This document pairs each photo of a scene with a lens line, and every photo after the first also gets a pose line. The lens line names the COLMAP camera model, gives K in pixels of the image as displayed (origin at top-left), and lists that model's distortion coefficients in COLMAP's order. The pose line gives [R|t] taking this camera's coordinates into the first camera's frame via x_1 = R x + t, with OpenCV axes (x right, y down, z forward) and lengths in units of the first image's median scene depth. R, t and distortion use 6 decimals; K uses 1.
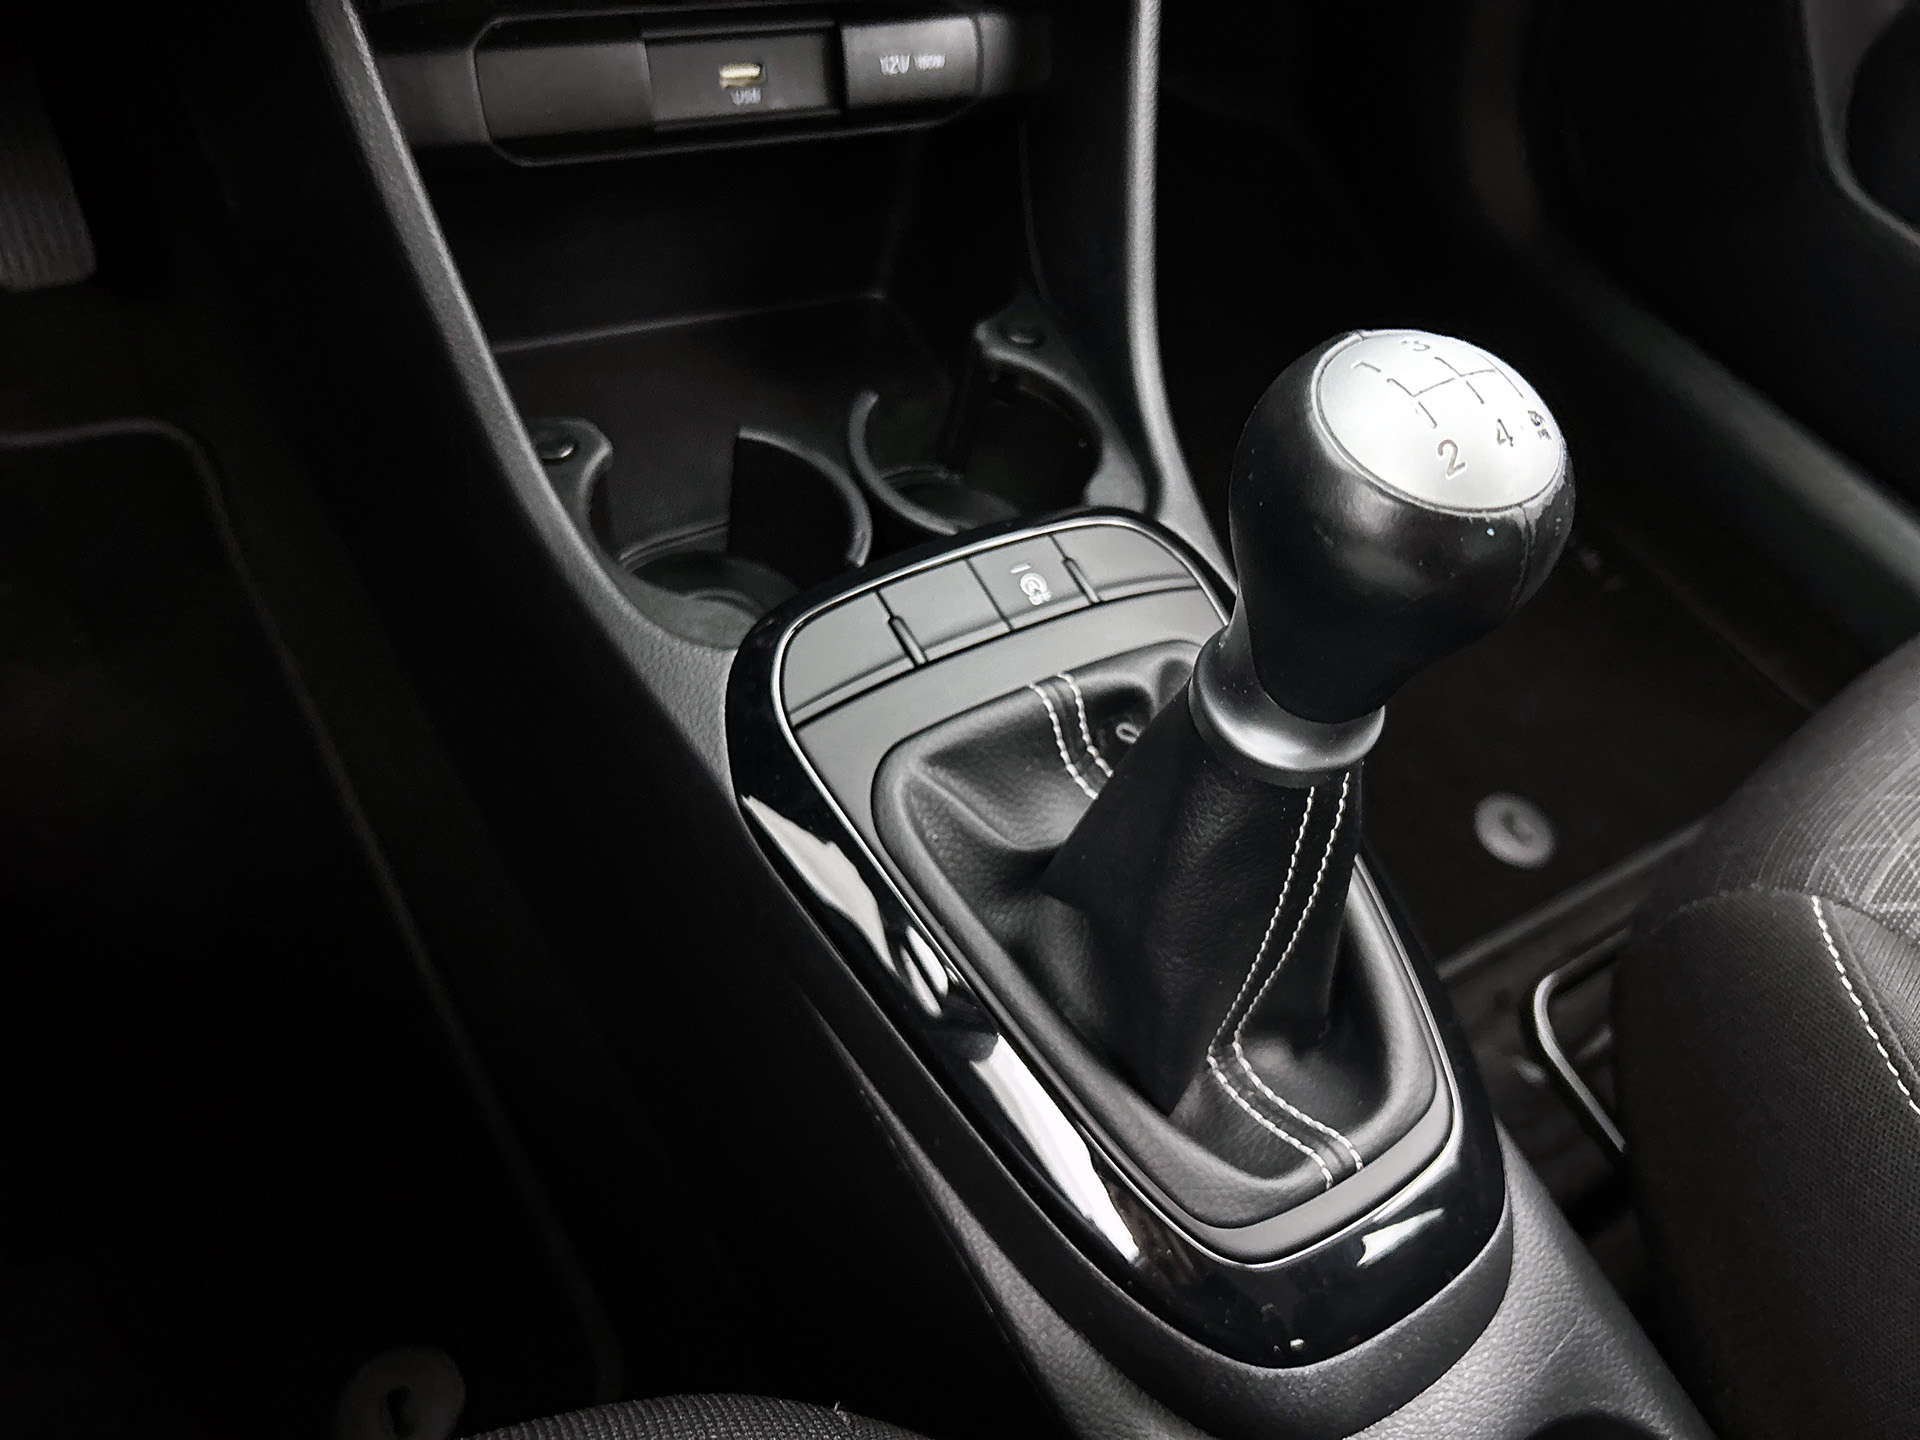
lens RADIAL K [[1461.7, 0, 974.7], [0, 1461.7, 726.2], [0, 0, 1]] dist [0.088620, -0.150635]
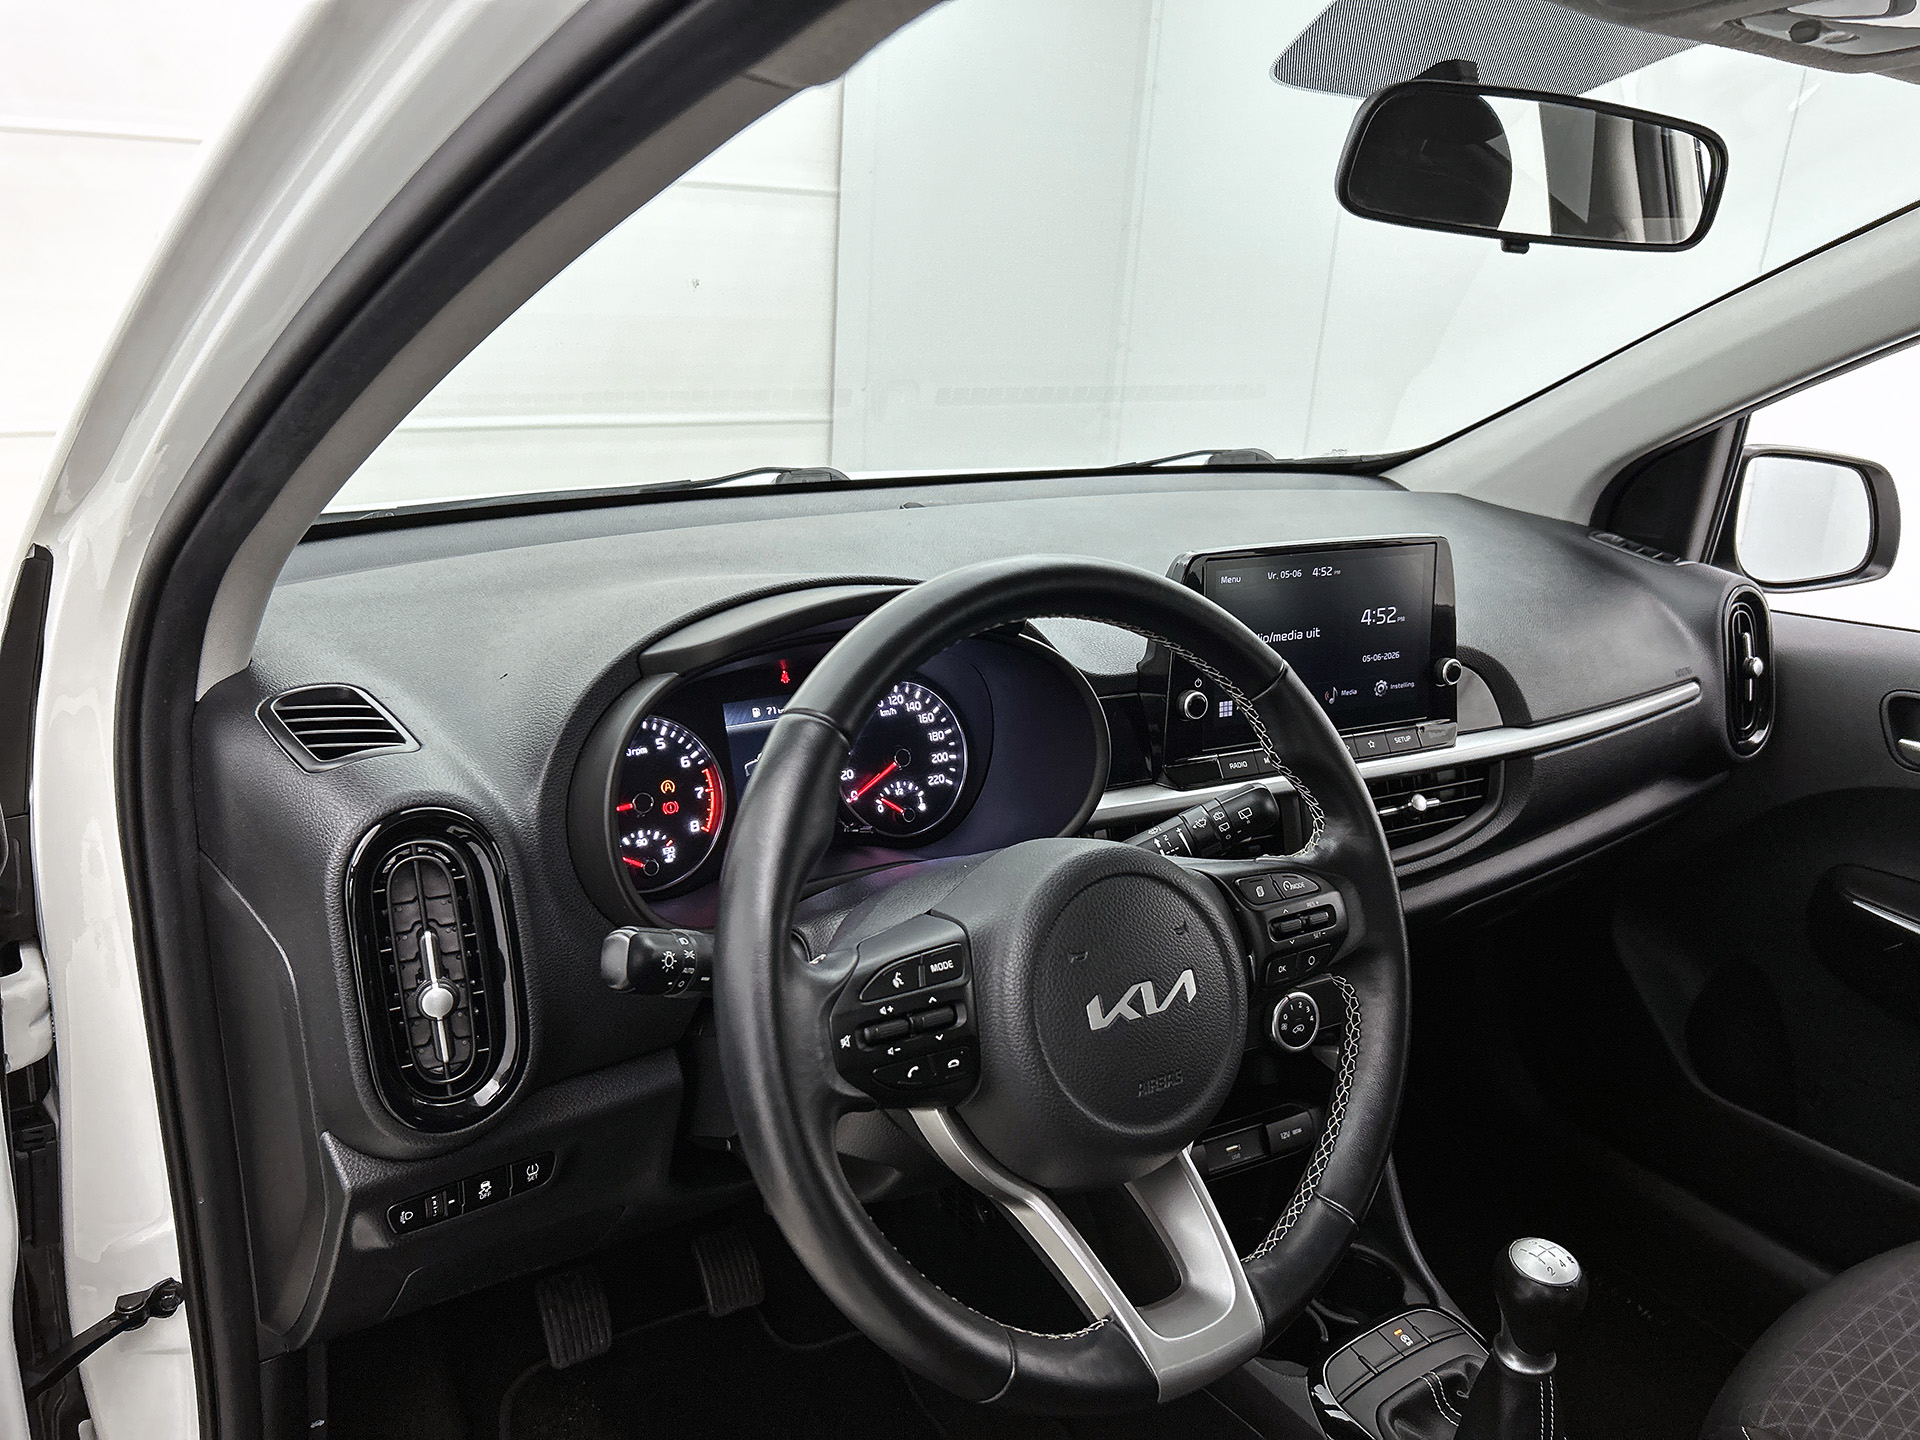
lens RADIAL K [[1461.7, 0, 974.7], [0, 1461.7, 726.2], [0, 0, 1]] dist [0.088620, -0.150635]
pose [[0.992535, -0.121540, 0.010148, -0.547465], [0.107963, 0.836854, -0.536675, 0.285422], [0.056735, 0.533764, 0.843728, -1.636192]]
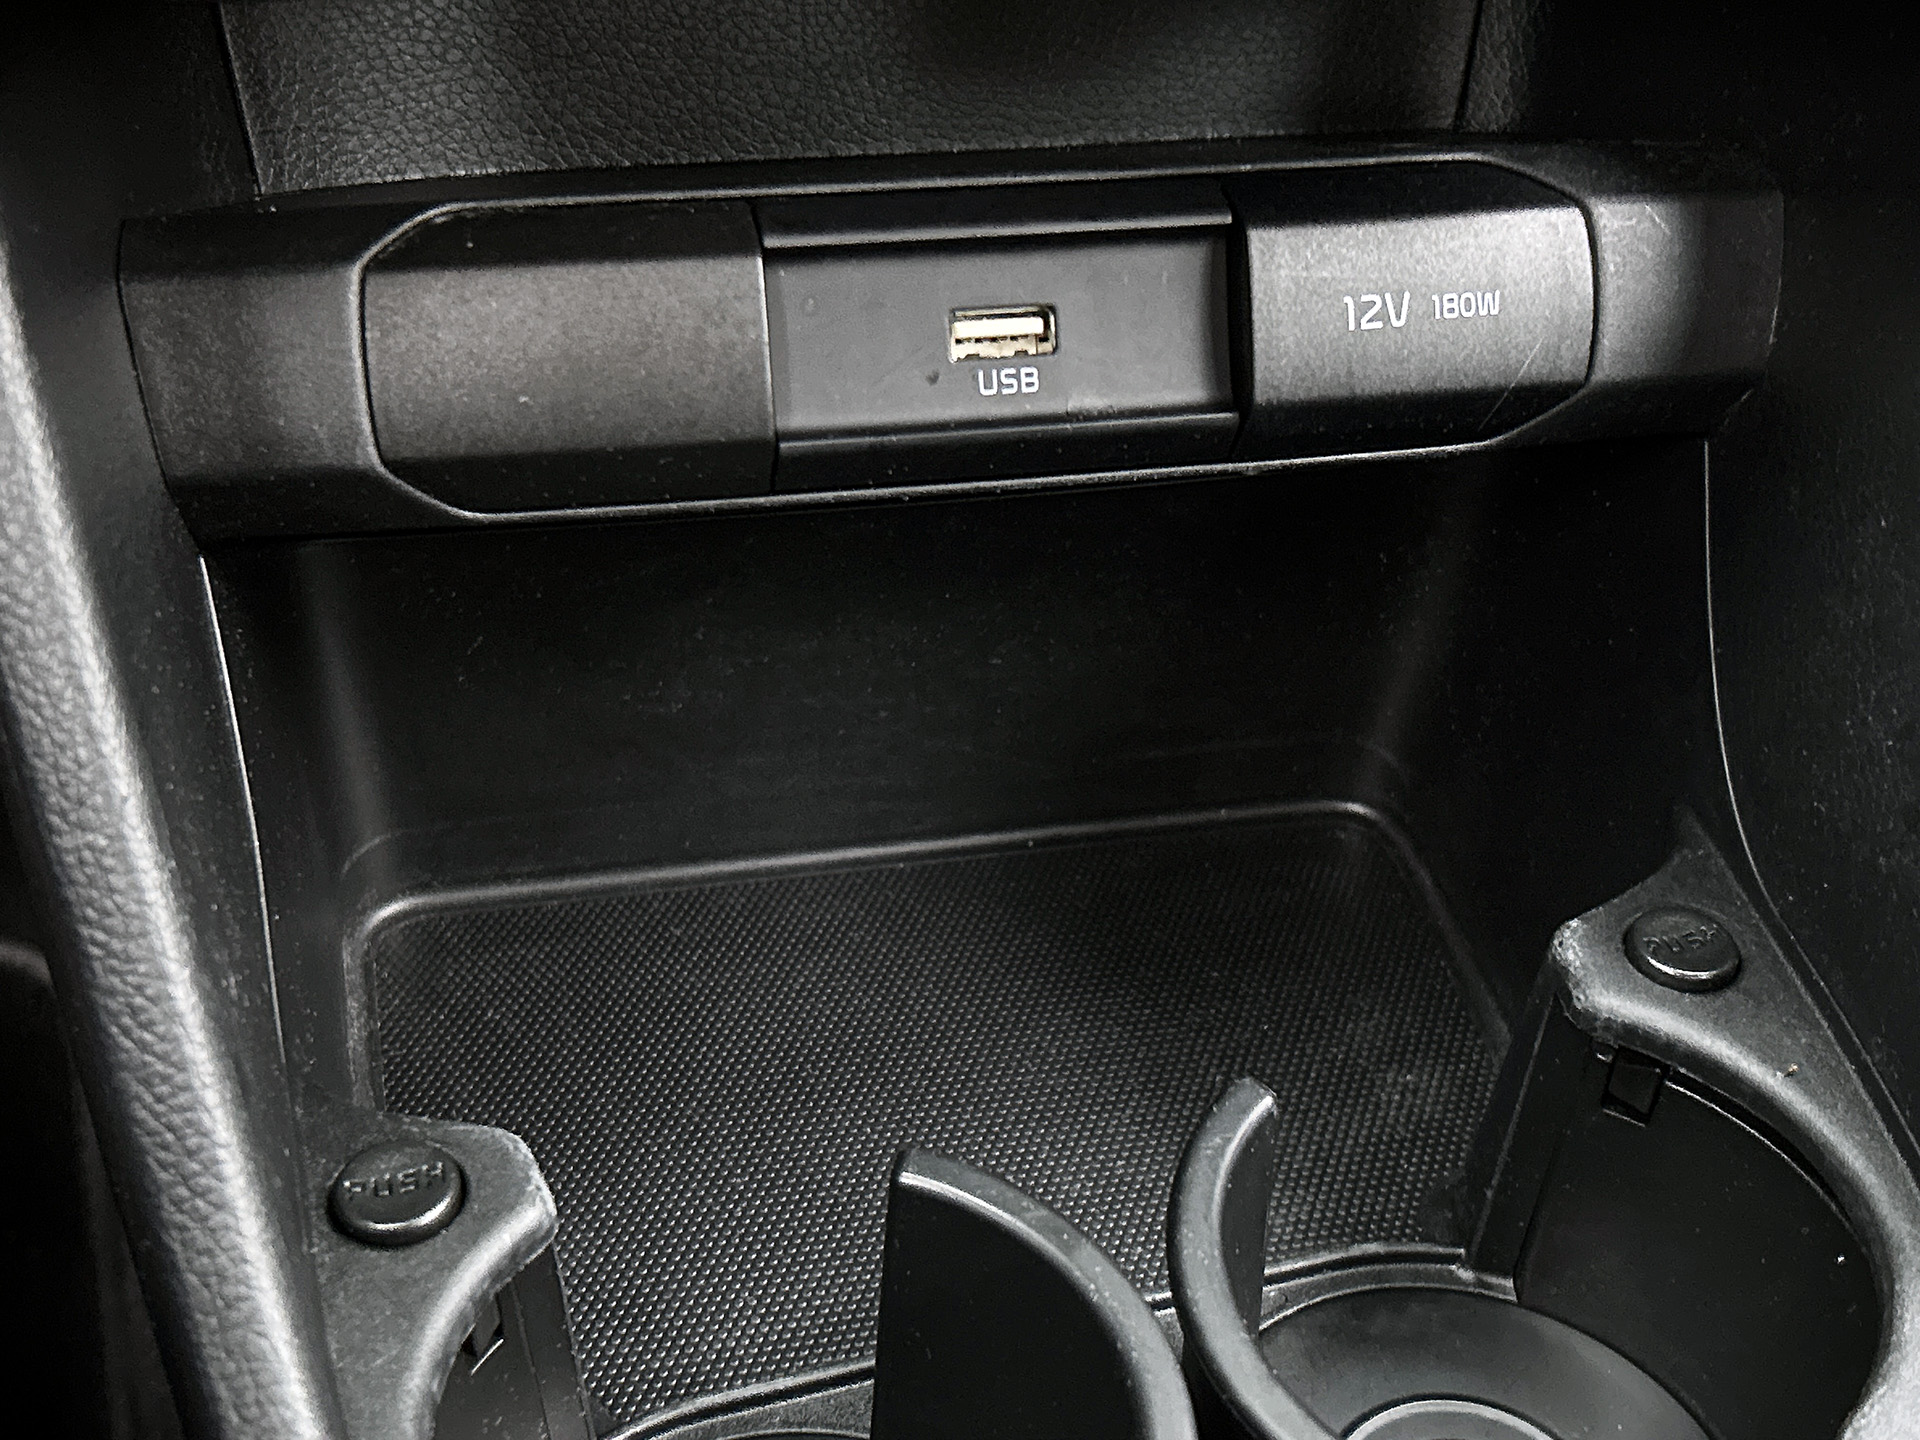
lens RADIAL K [[2524.1, 0, 992.5], [0, 2524.1, 734.0], [0, 0, 1]] dist [0.238721, -0.841680]
pose [[0.966205, 0.047349, -0.253389, 0.028101], [-0.115131, 0.958760, -0.259854, -0.146668], [0.230635, 0.280245, 0.931810, 0.367590]]
